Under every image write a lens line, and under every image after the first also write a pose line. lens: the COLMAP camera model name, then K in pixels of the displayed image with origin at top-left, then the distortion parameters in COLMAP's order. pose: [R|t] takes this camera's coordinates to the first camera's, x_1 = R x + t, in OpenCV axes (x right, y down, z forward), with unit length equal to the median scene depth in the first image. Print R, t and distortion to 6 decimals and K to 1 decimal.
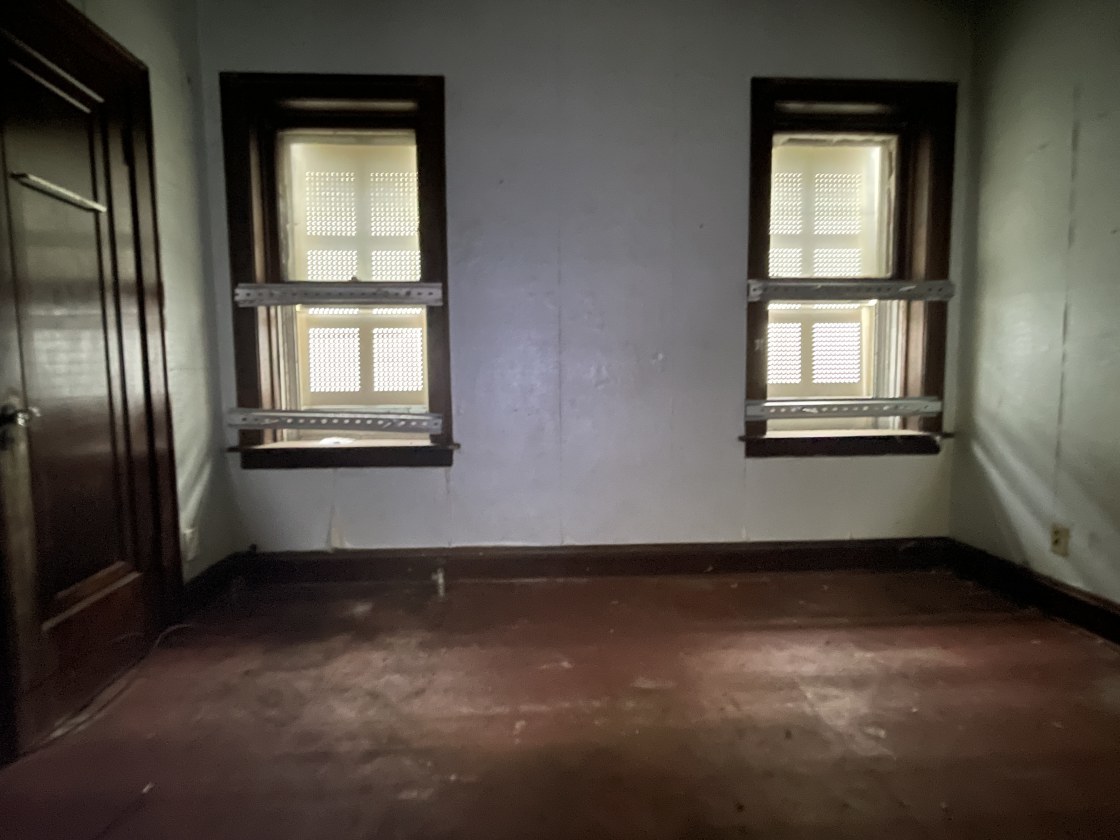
lens RADIAL K [[559.5, 0, 570.8], [0, 559.5, 417.8], [0, 0, 1]] dist [-0.001617, -0.000538]
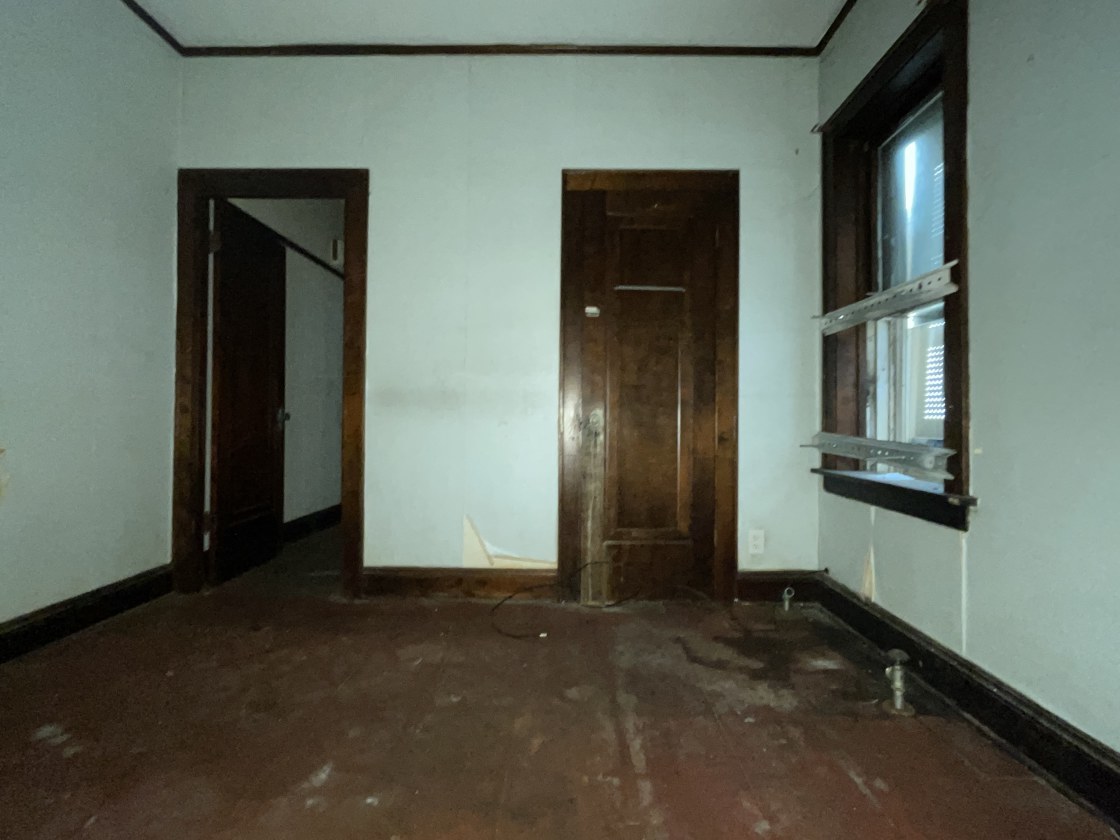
lens RADIAL K [[559.5, 0, 570.8], [0, 559.5, 417.8], [0, 0, 1]] dist [-0.001617, -0.000538]
pose [[-0.052776, -0.002031, -0.998604, 0.487711], [-0.089457, 0.995987, 0.002702, -0.005642], [0.994591, 0.089475, -0.052746, 0.585731]]
